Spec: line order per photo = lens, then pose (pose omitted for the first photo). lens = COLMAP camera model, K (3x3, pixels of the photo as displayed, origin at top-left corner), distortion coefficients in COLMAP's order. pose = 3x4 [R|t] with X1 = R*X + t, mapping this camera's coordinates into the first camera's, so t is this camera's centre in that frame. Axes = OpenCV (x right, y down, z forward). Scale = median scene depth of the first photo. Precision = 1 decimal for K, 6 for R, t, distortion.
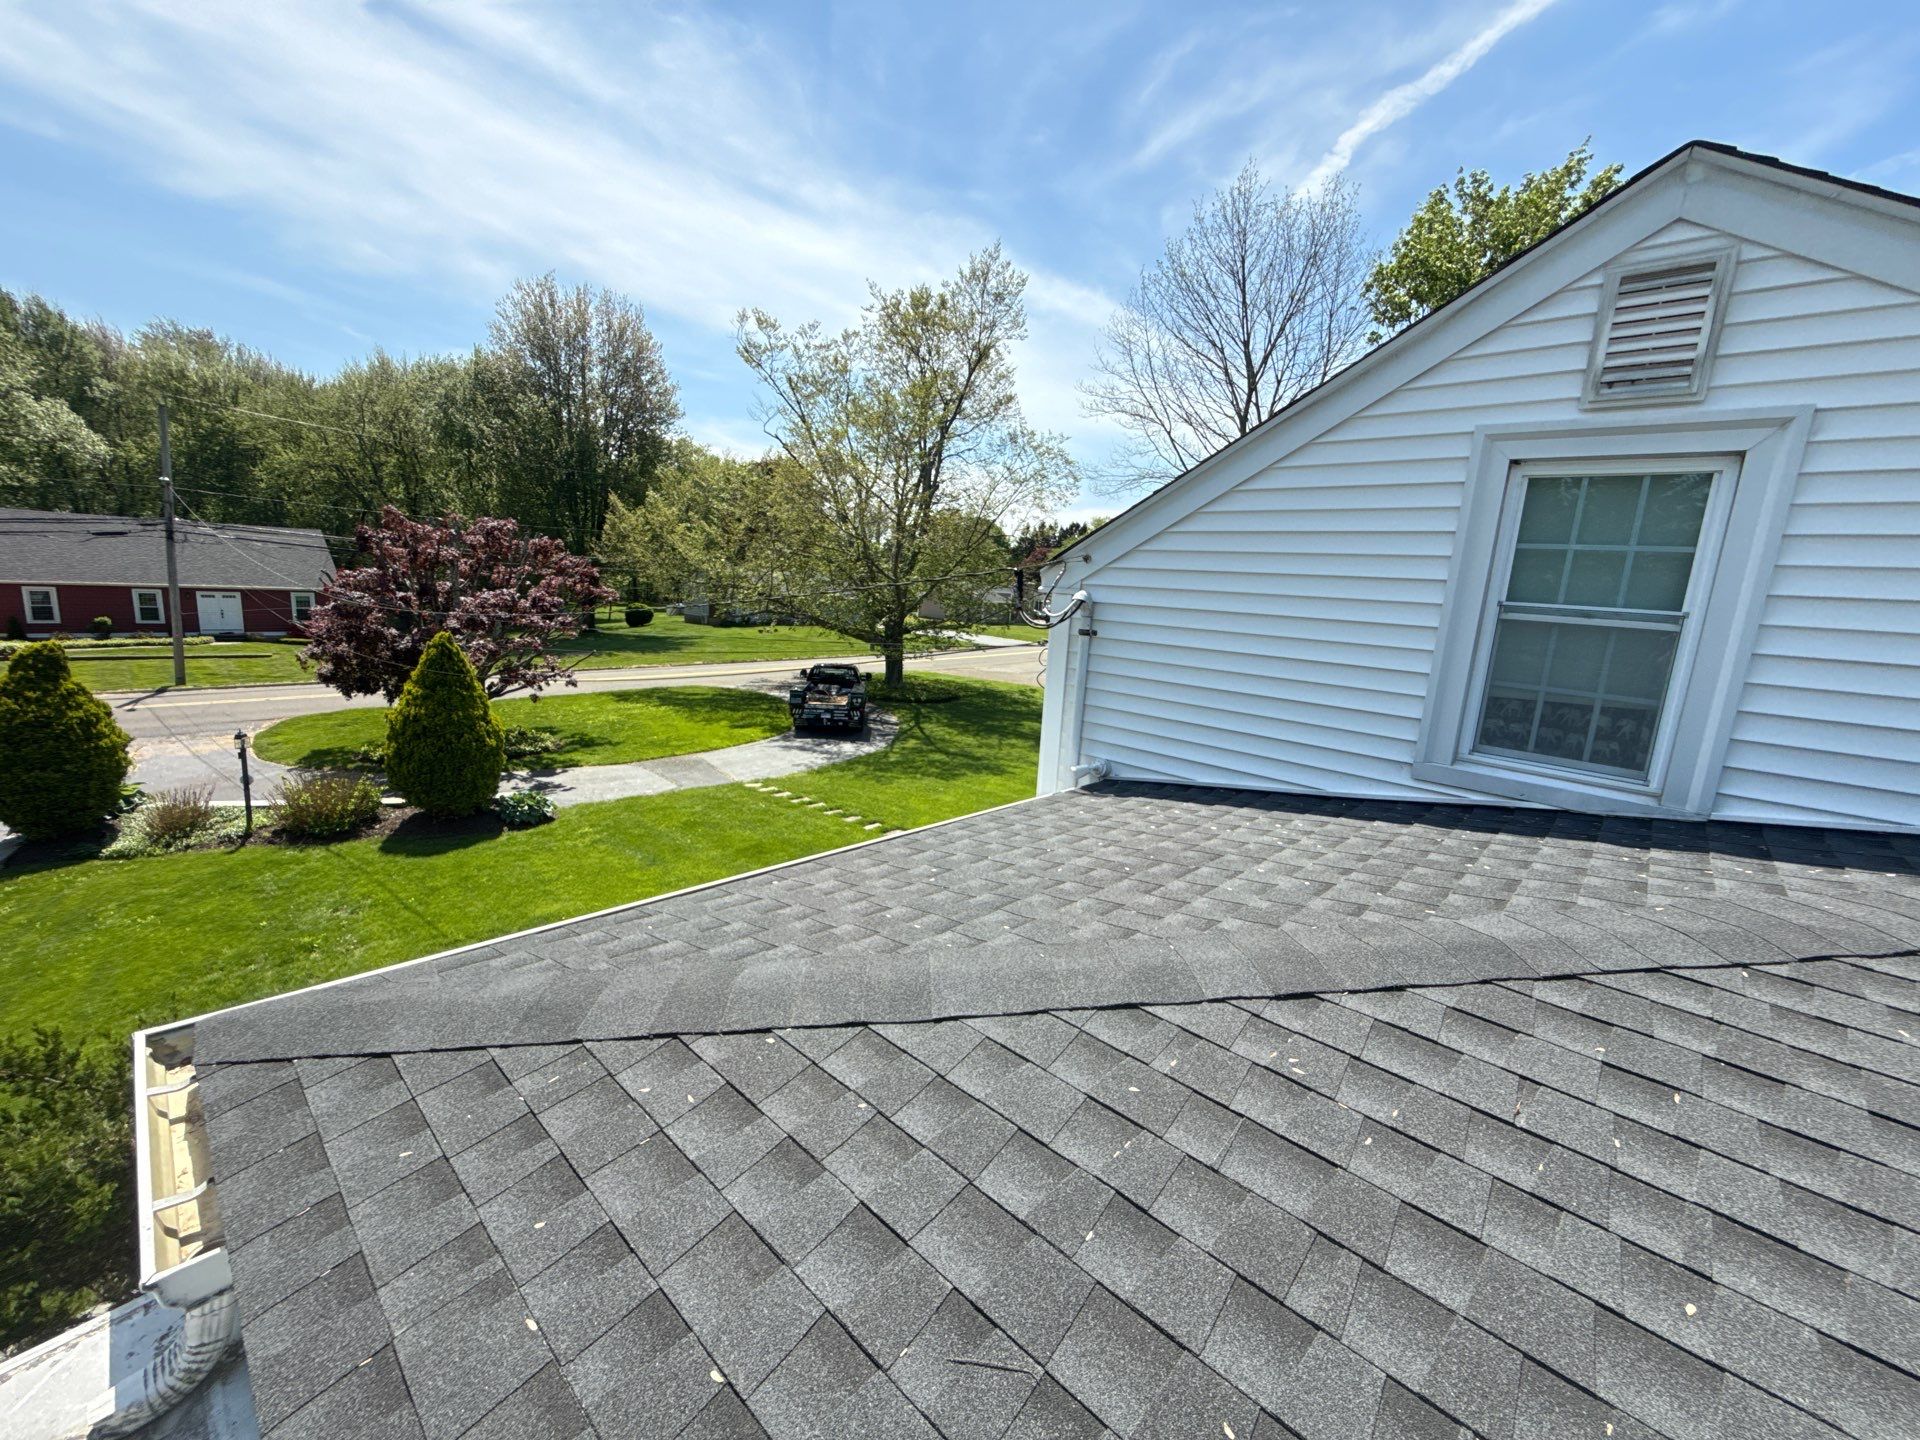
lens RADIAL K [[764.0, 0, 959.5], [0, 764.0, 722.3], [0, 0, 1]] dist [0.000502, -0.000121]
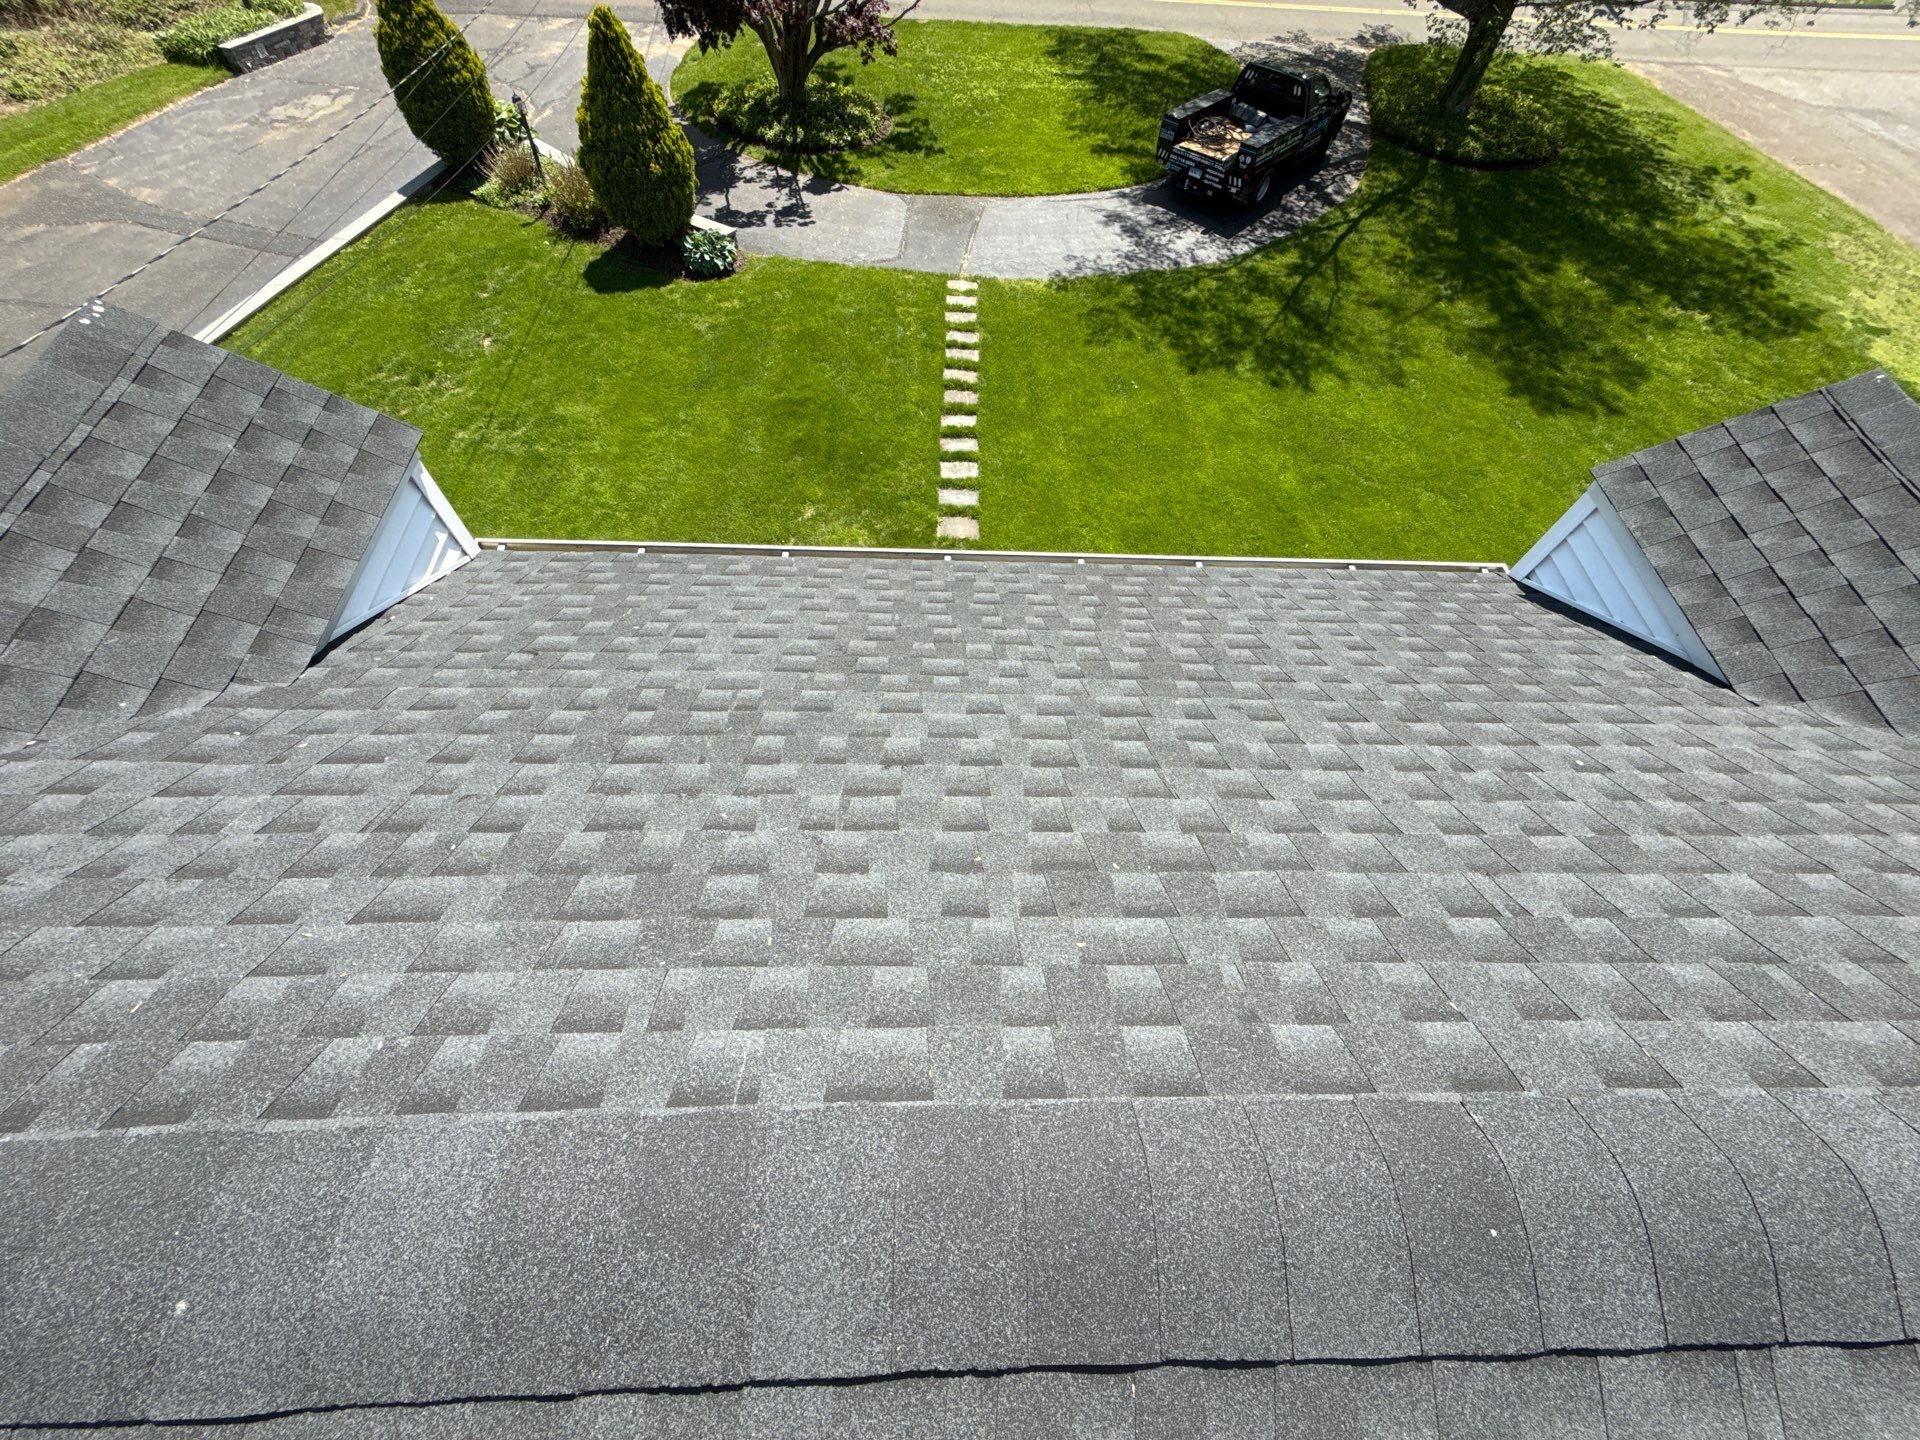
lens RADIAL K [[764.0, 0, 959.0], [0, 764.0, 717.7], [0, 0, 1]] dist [0.000502, -0.000121]
pose [[0.699229, 0.586887, -0.408218, 0.406197], [-0.145517, 0.675904, 0.722481, -0.239223], [0.699931, -0.445777, 0.558014, 0.411706]]
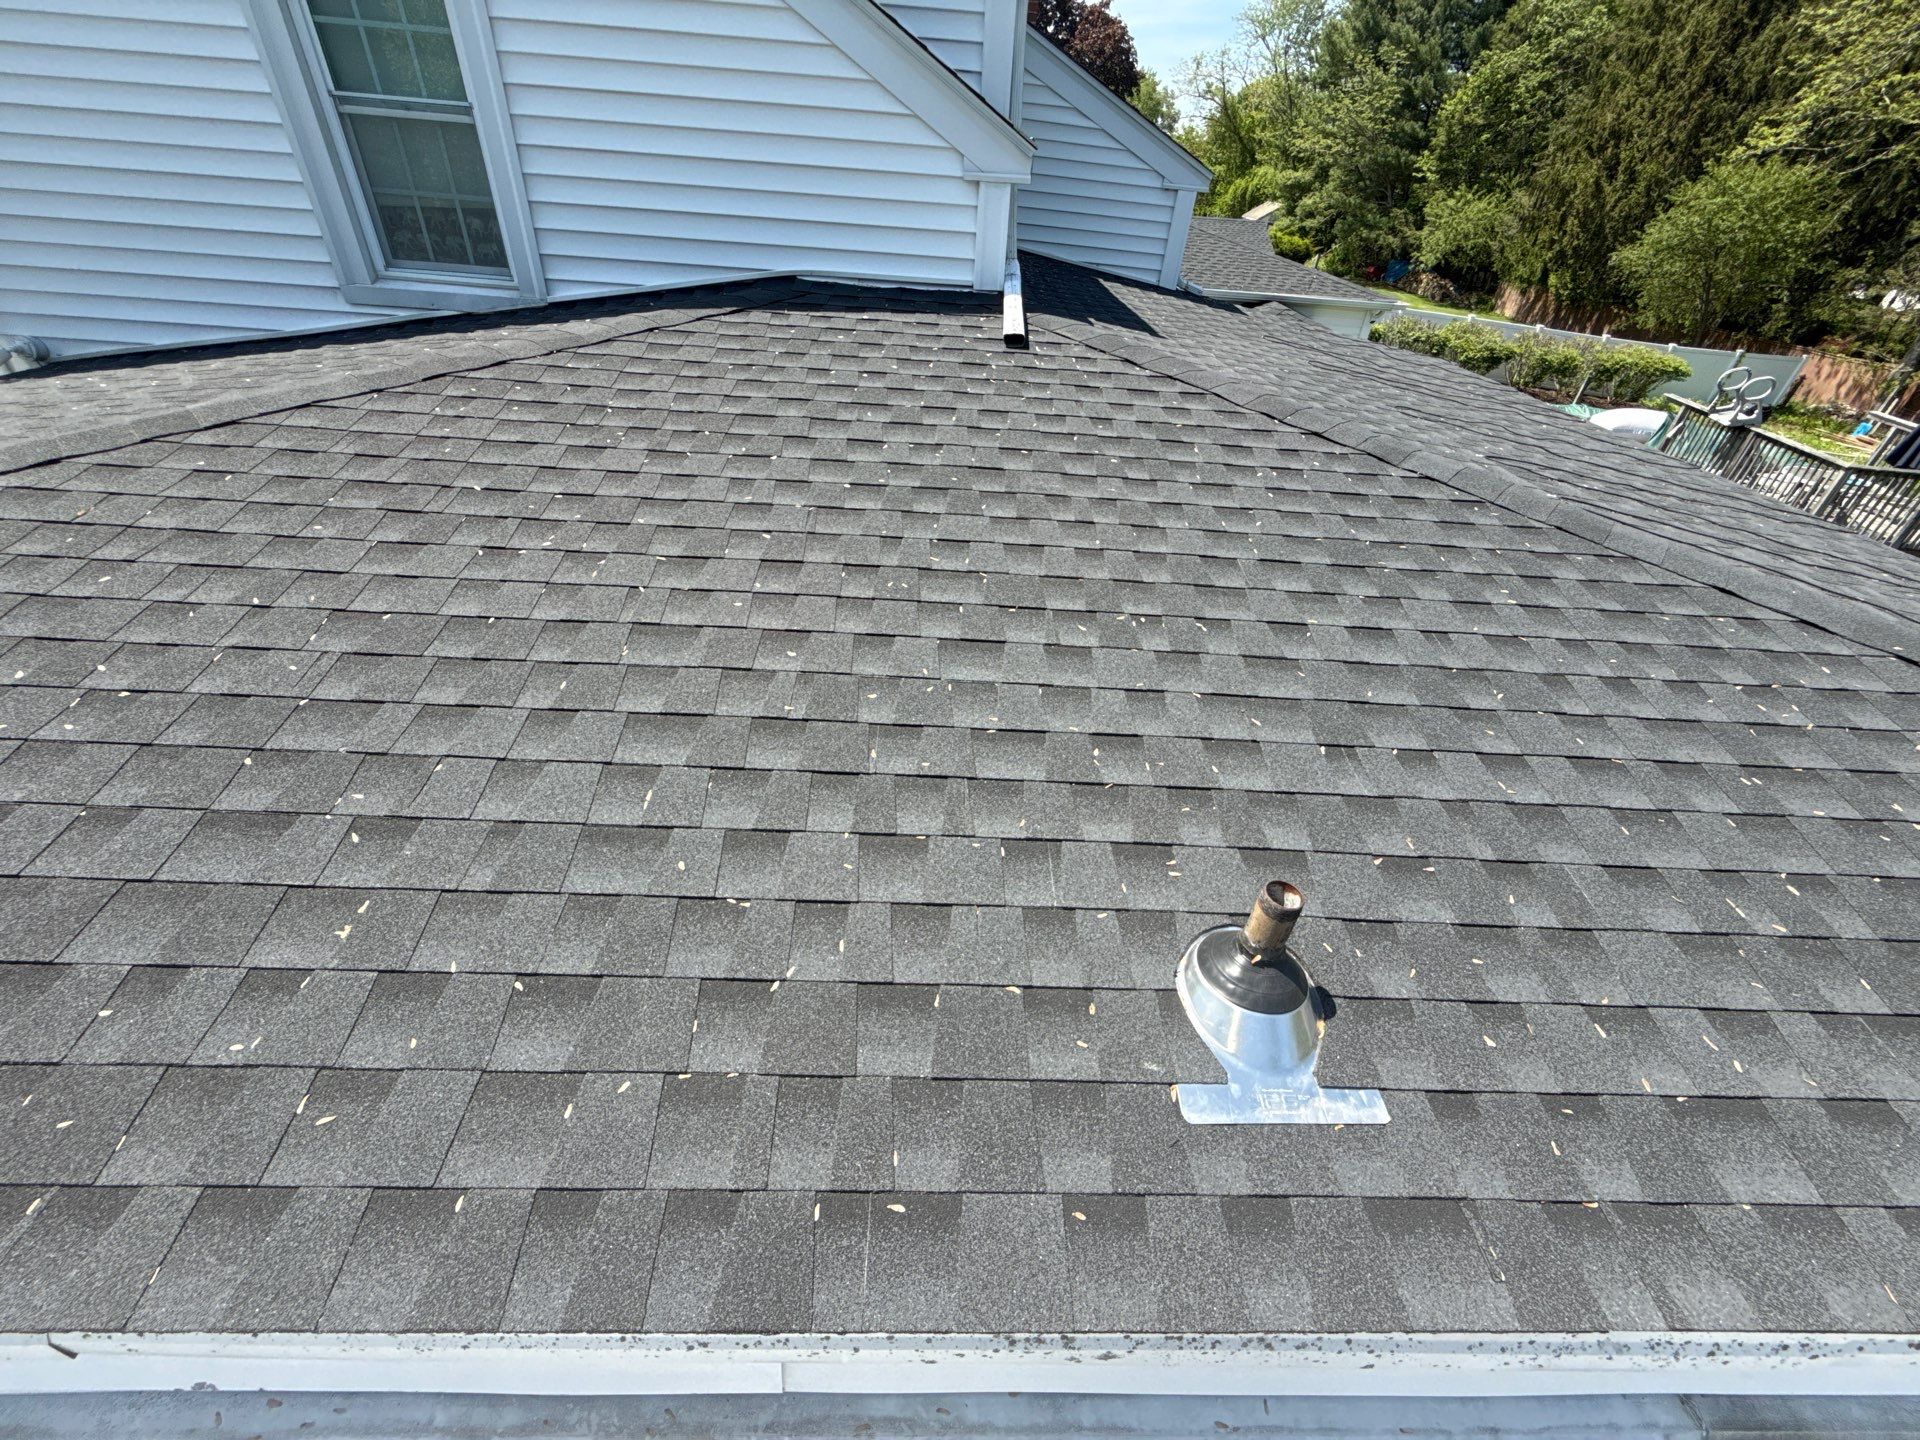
lens RADIAL K [[764.0, 0, 958.7], [0, 764.0, 716.5], [0, 0, 1]] dist [0.000502, -0.000121]
pose [[0.727006, -0.418003, 0.544735, 0.091290], [0.108959, 0.853524, 0.509534, 0.026773], [-0.677931, -0.311081, 0.666062, -0.106036]]
